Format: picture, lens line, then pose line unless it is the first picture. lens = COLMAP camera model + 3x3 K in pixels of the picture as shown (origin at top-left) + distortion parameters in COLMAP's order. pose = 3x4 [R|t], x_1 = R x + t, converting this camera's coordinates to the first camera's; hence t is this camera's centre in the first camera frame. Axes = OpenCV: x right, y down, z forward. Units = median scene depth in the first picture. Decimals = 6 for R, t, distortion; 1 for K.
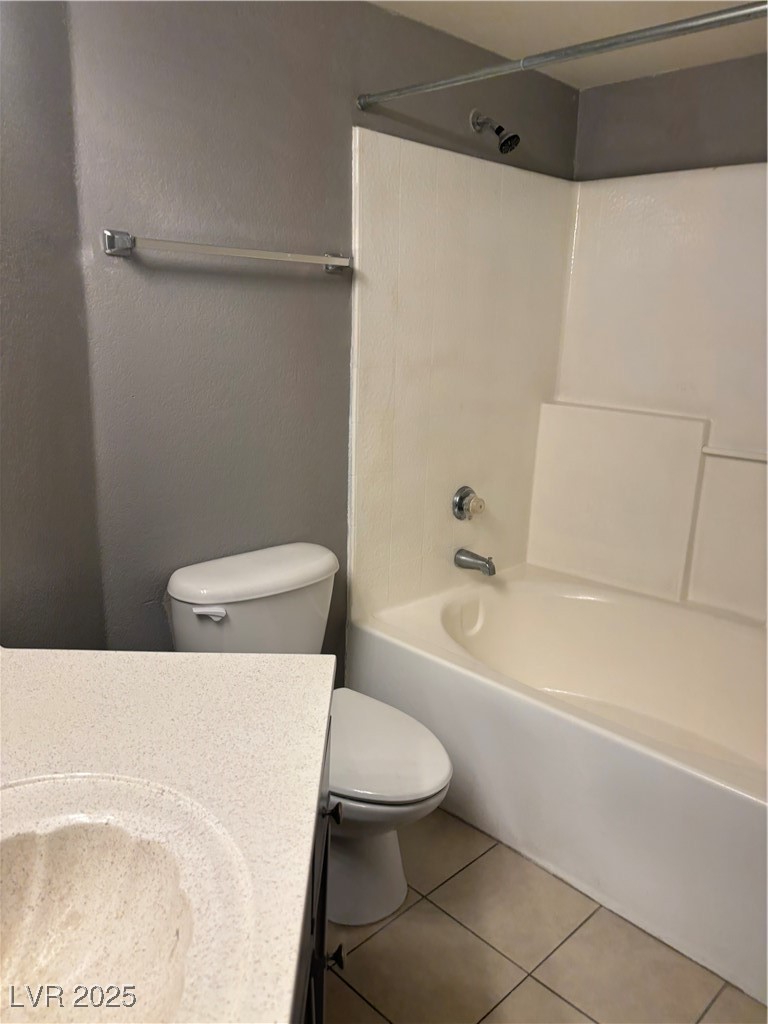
lens RADIAL K [[769.8, 0, 384.0], [0, 769.8, 512.0], [0, 0, 1]] dist [0.070810, -0.087324]
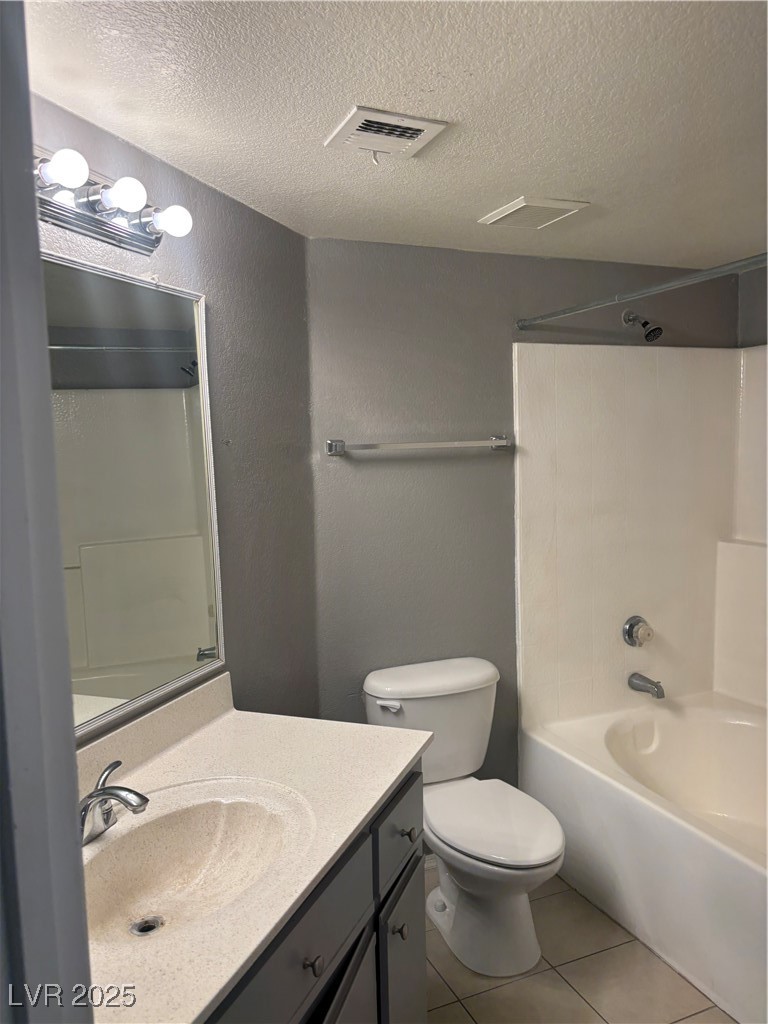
lens RADIAL K [[769.8, 0, 384.0], [0, 769.8, 512.0], [0, 0, 1]] dist [0.070810, -0.087324]
pose [[0.926738, -0.022968, -0.375004, 0.241939], [-0.036199, 0.988028, -0.149970, -0.000230], [0.373959, 0.152557, 0.914812, -0.250221]]
